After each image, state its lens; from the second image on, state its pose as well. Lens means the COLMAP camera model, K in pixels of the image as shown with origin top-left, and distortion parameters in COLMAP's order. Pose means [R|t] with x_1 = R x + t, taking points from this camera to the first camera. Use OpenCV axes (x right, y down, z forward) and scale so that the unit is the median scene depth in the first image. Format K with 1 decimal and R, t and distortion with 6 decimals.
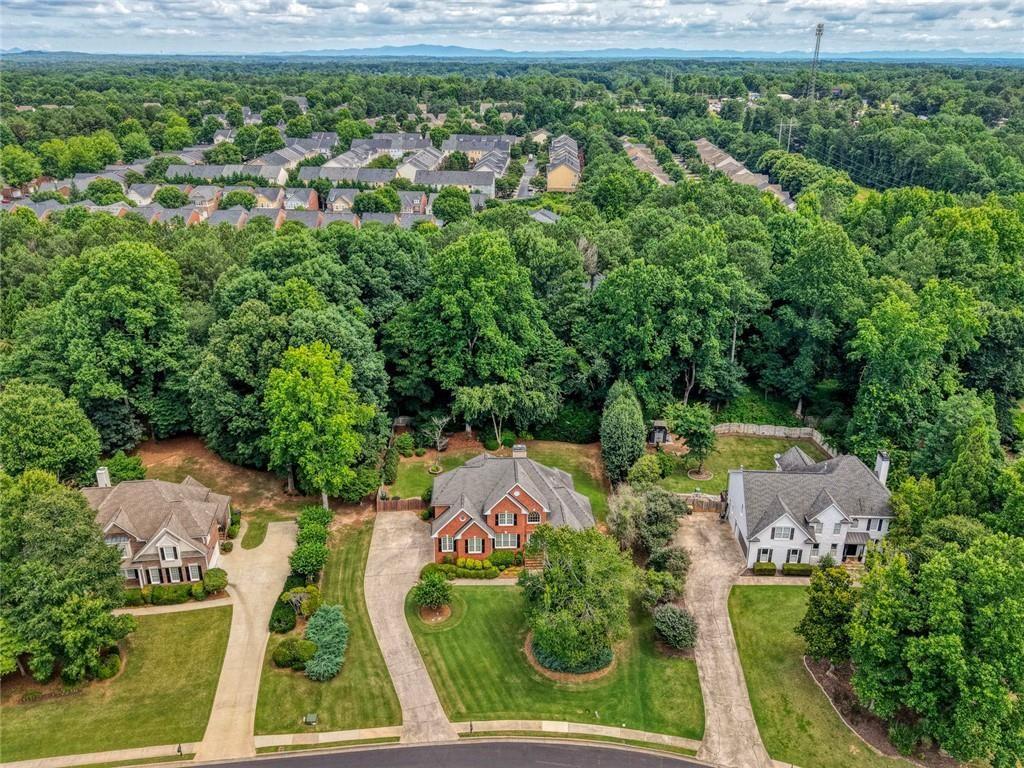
lens RADIAL K [[817.0, 0, 511.4], [0, 817.0, 353.5], [0, 0, 1]] dist [0.070527, -0.122296]
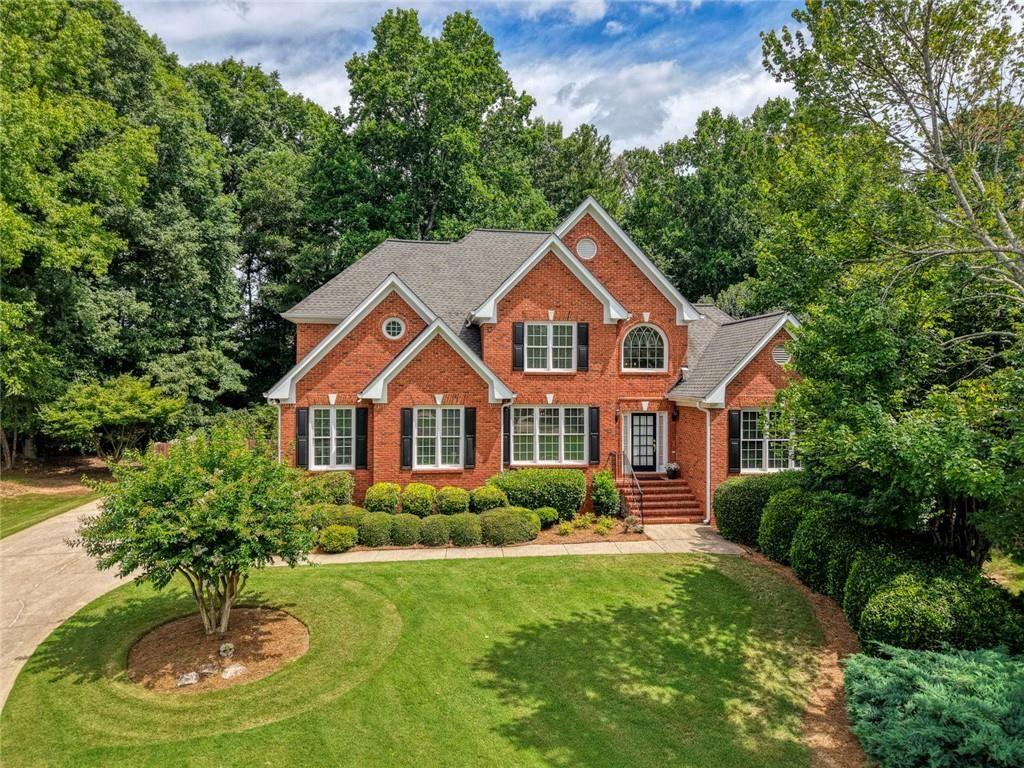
lens RADIAL K [[701.7, 0, 509.1], [0, 701.7, 382.7], [0, 0, 1]] dist [0.014156, -0.006768]
pose [[0.996428, -0.003398, 0.084376, -0.036529], [0.031627, 0.941480, -0.335581, 0.262710], [-0.078298, 0.337051, 0.938225, 0.699521]]
